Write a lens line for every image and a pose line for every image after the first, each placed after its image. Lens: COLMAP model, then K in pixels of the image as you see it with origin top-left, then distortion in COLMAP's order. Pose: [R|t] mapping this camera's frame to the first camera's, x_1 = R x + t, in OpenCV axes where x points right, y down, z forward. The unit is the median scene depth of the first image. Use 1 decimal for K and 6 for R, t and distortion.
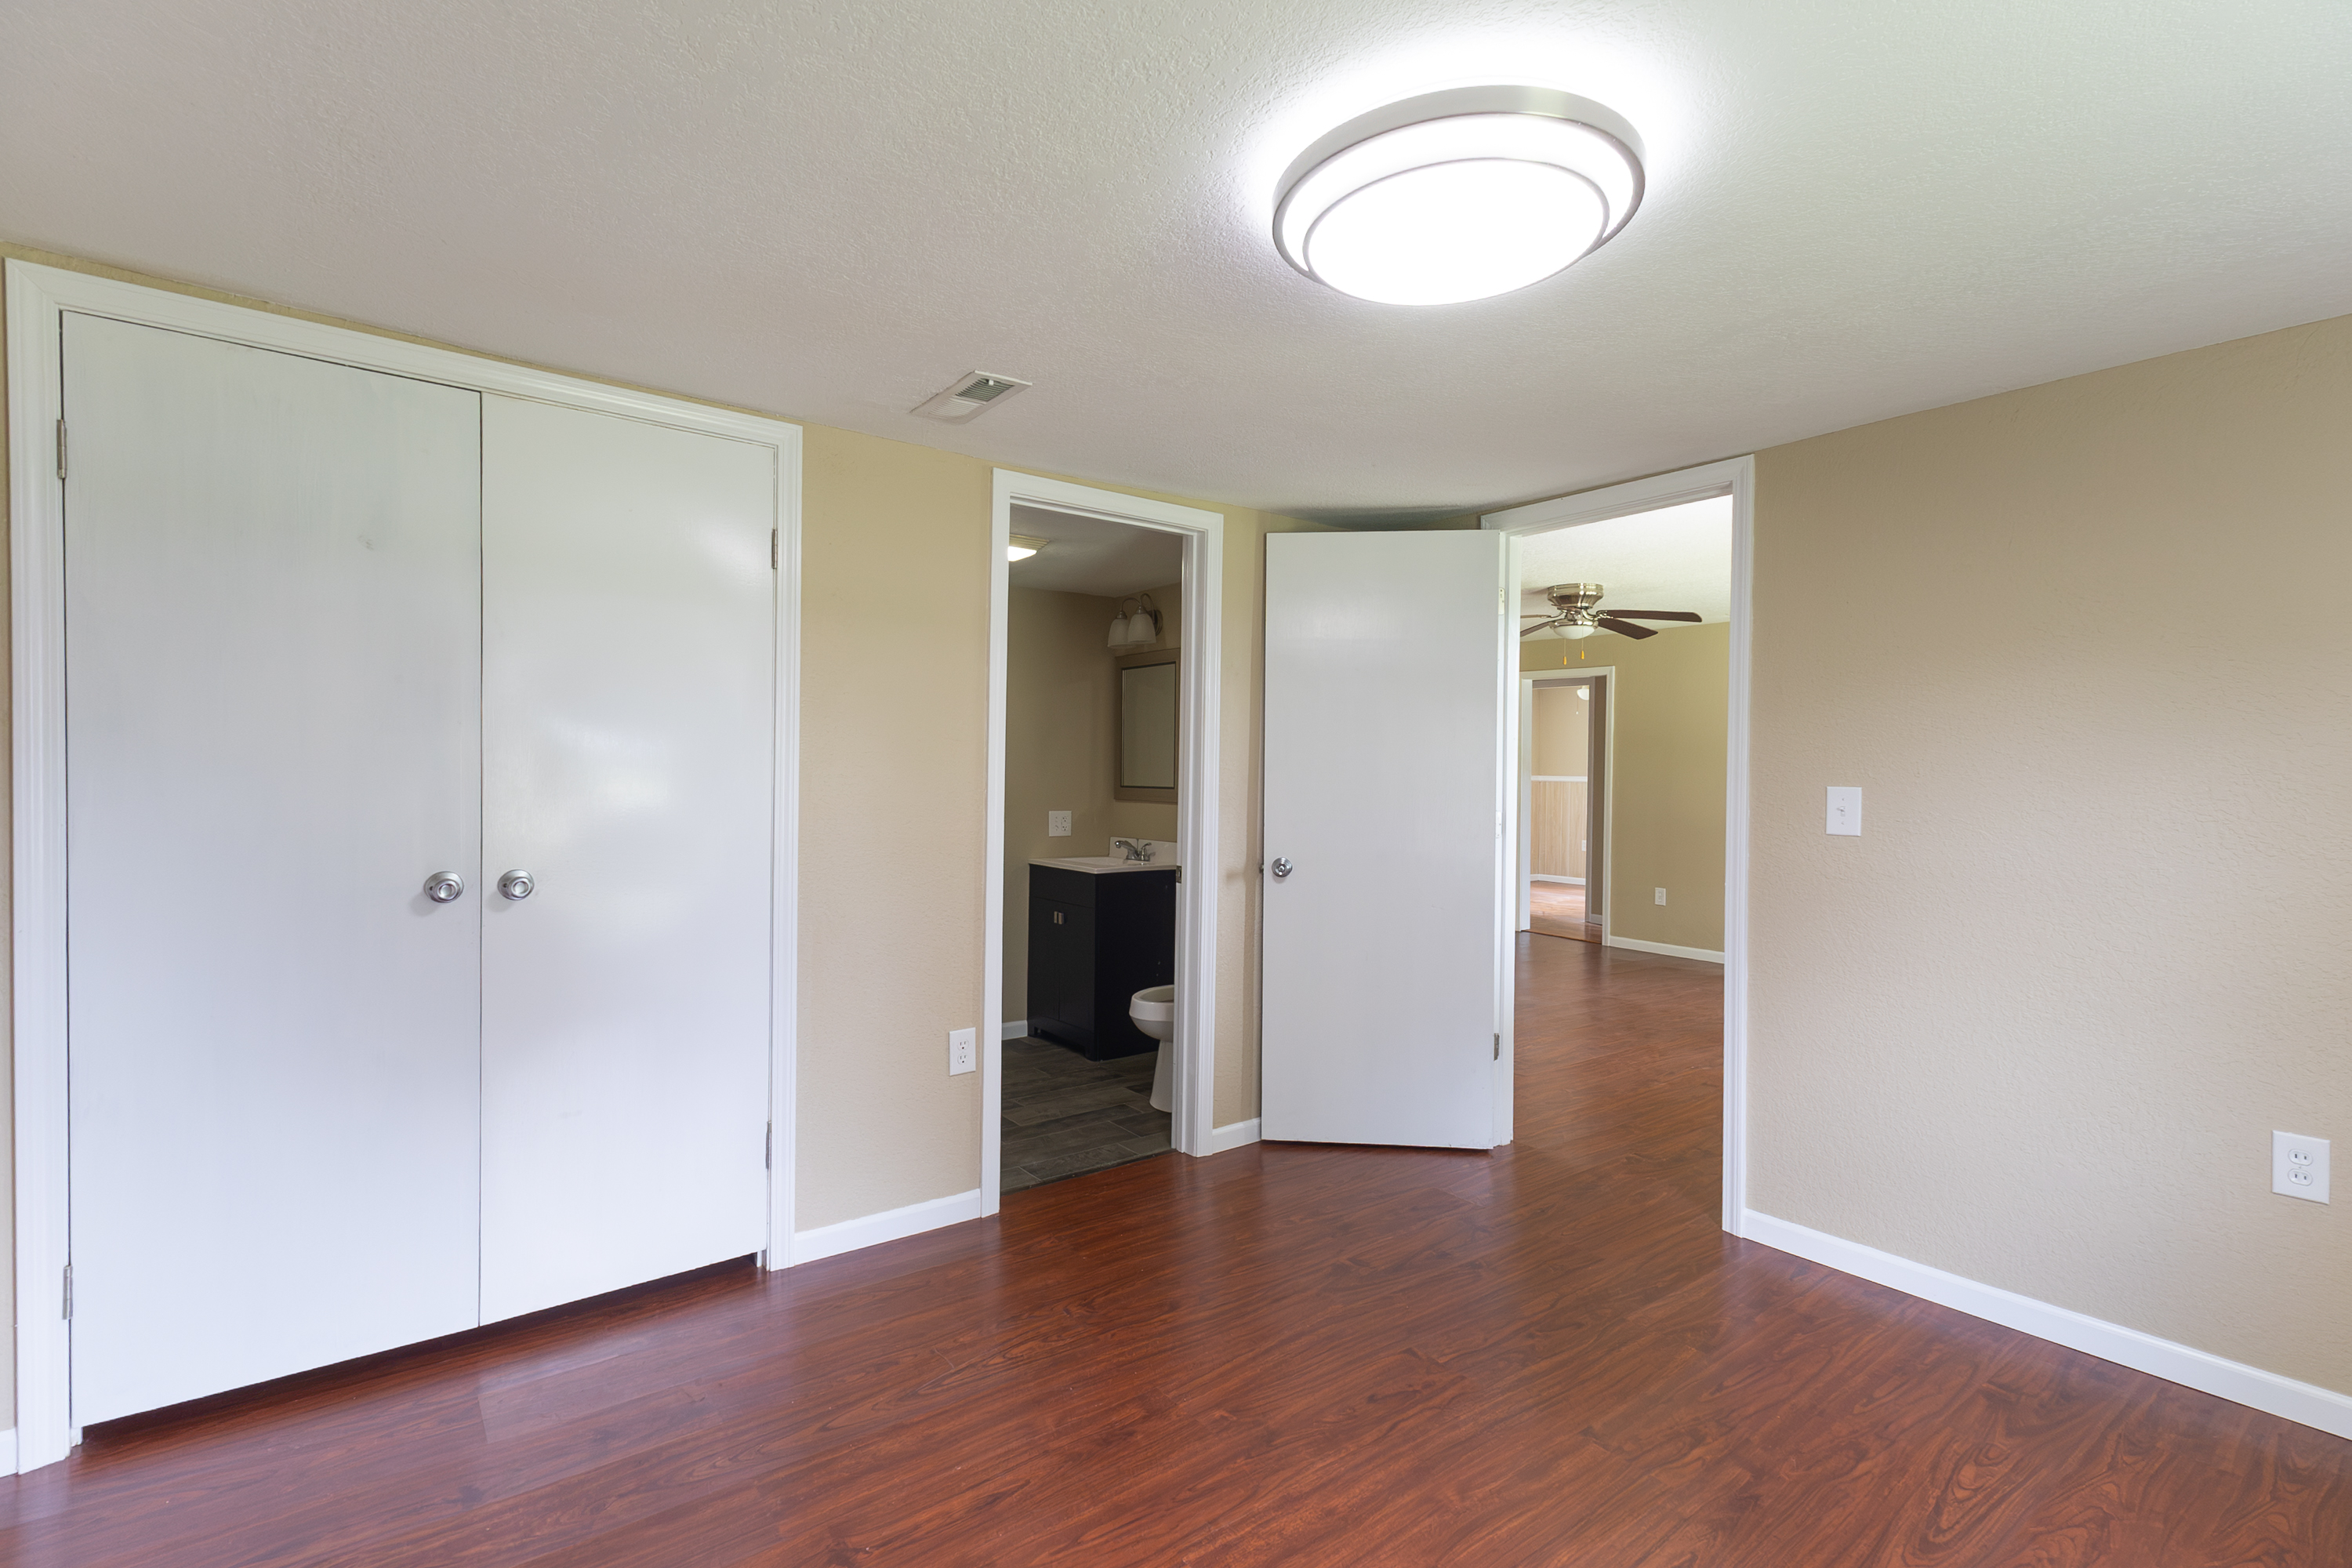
lens RADIAL K [[1074.0, 0, 1176.5], [0, 1074.0, 786.3], [0, 0, 1]] dist [0.017358, -0.001328]
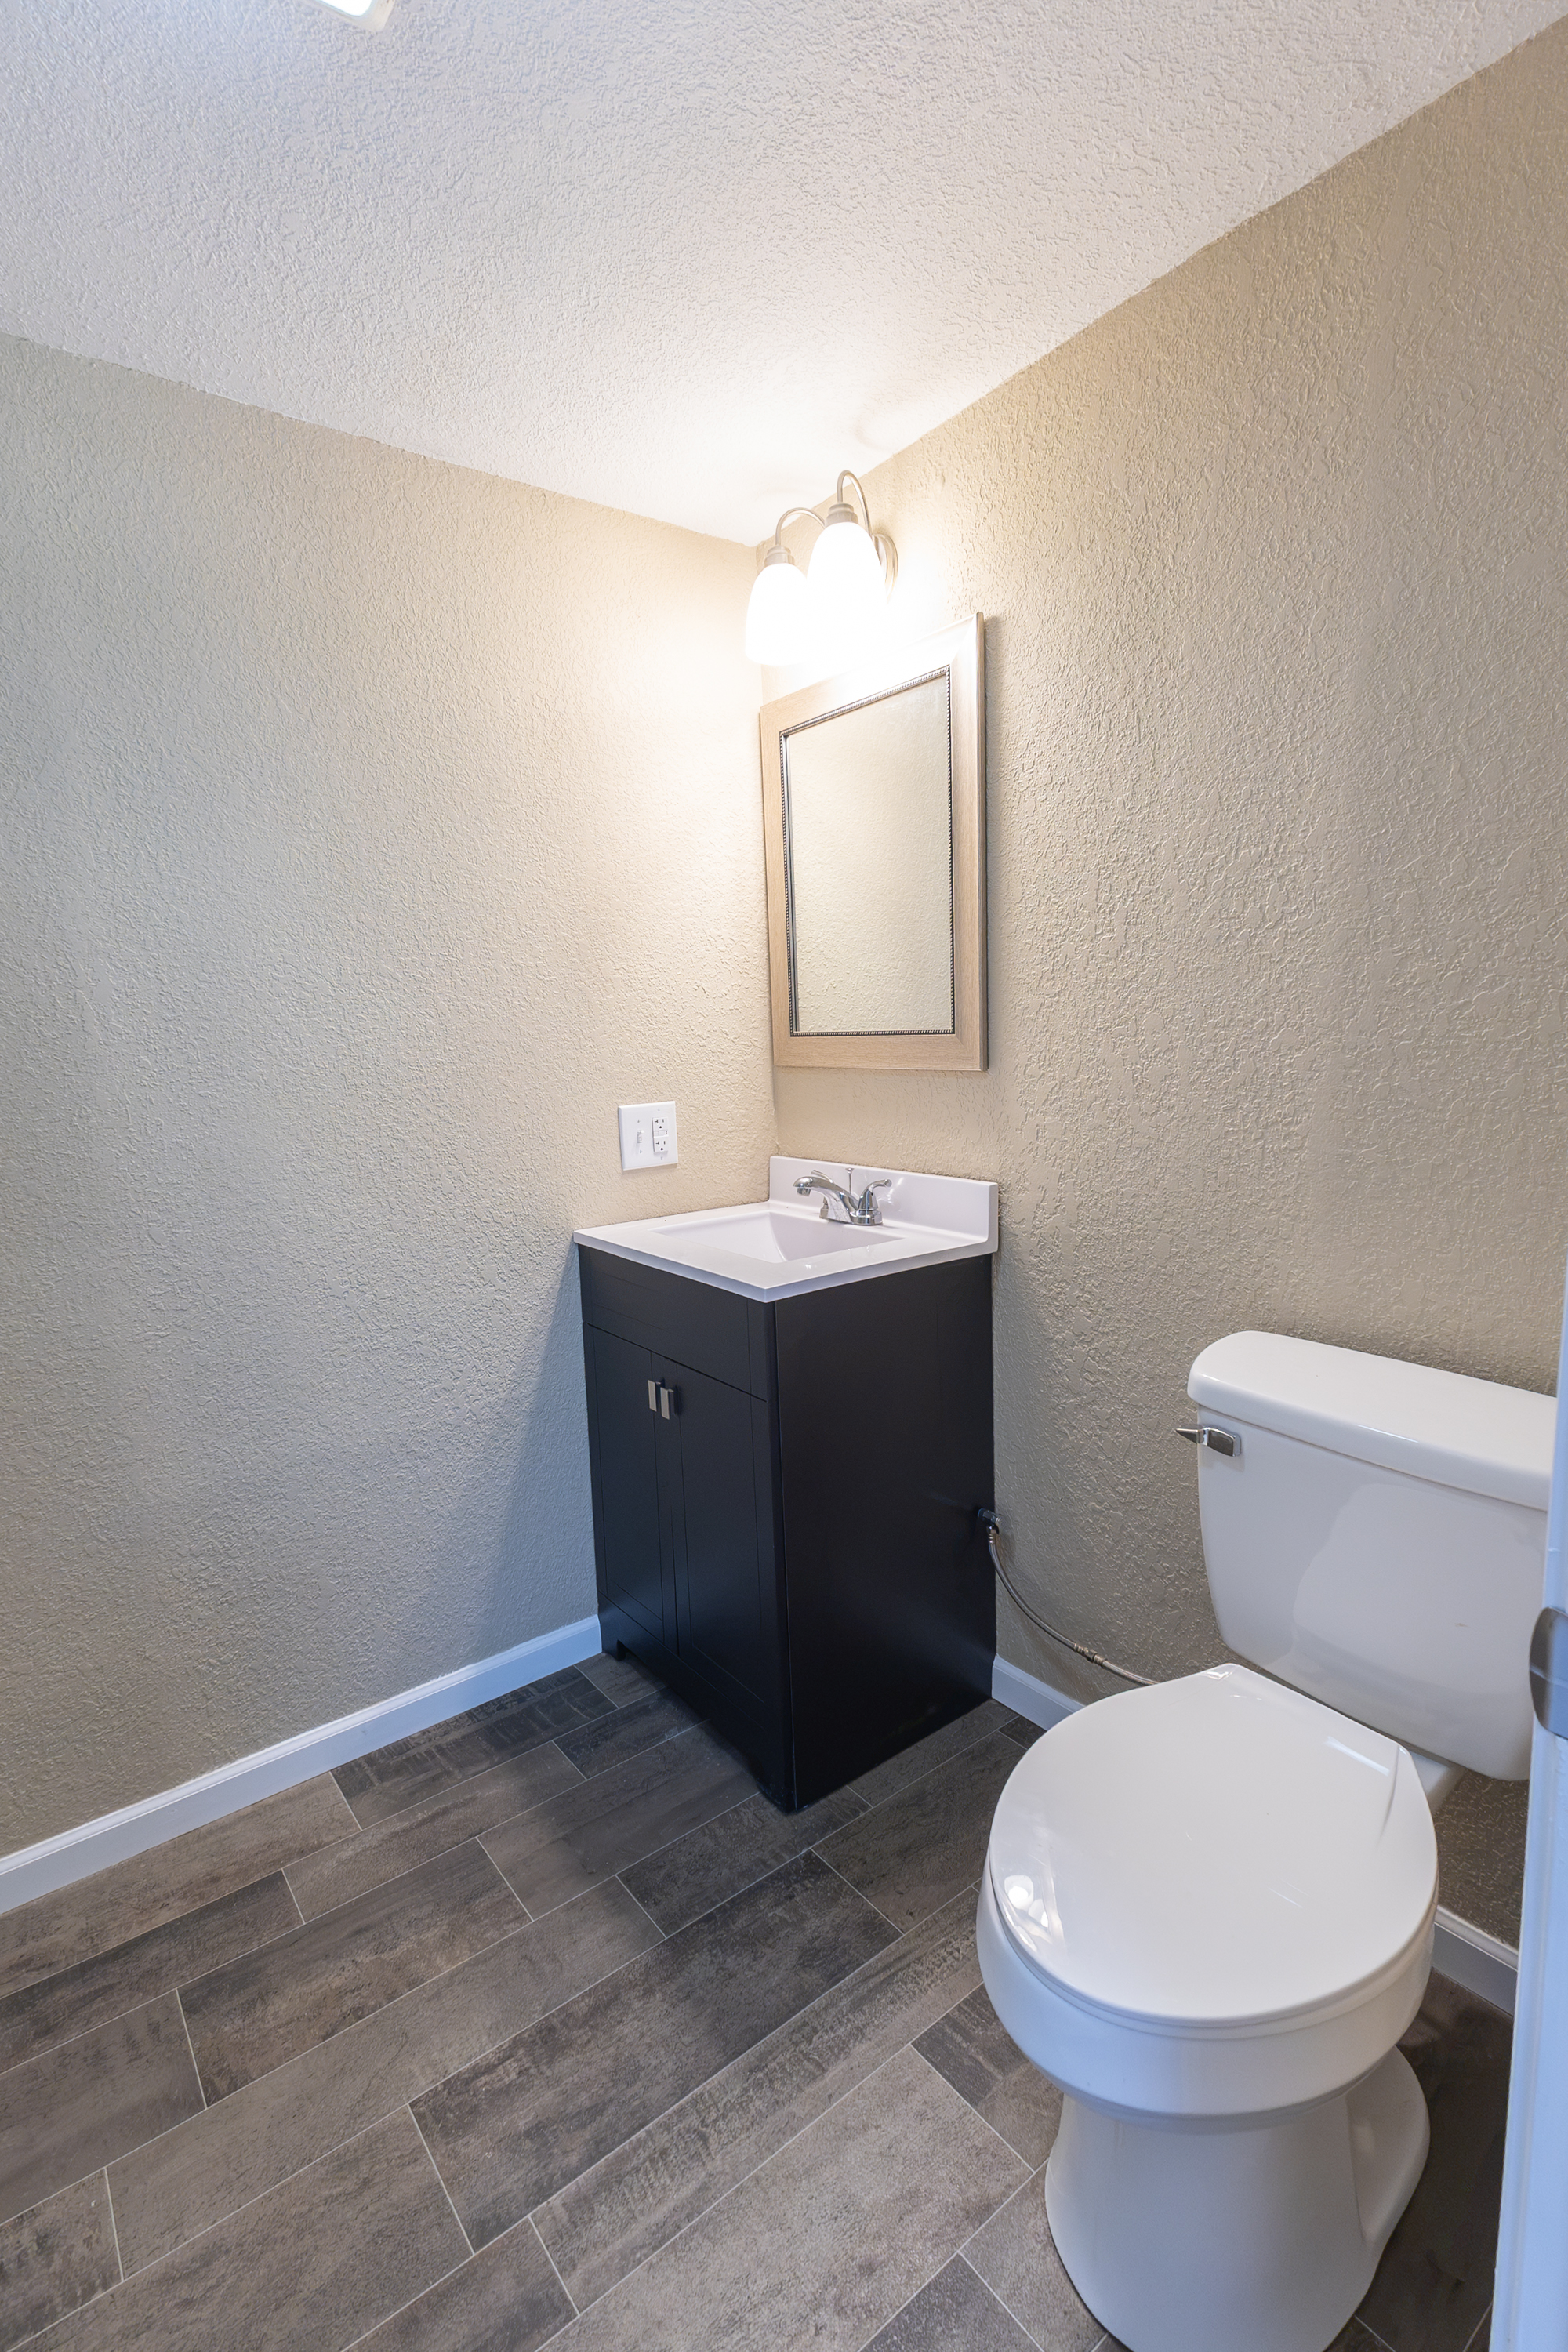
lens RADIAL K [[1074.0, 0, 781.3], [0, 1074.0, 1174.8], [0, 0, 1]] dist [0.017358, -0.001328]
pose [[0.999052, -0.043542, 0.000018, -0.062235], [0.043081, 0.988545, 0.144645, -0.005645], [-0.006316, -0.144507, 0.989484, 0.621515]]
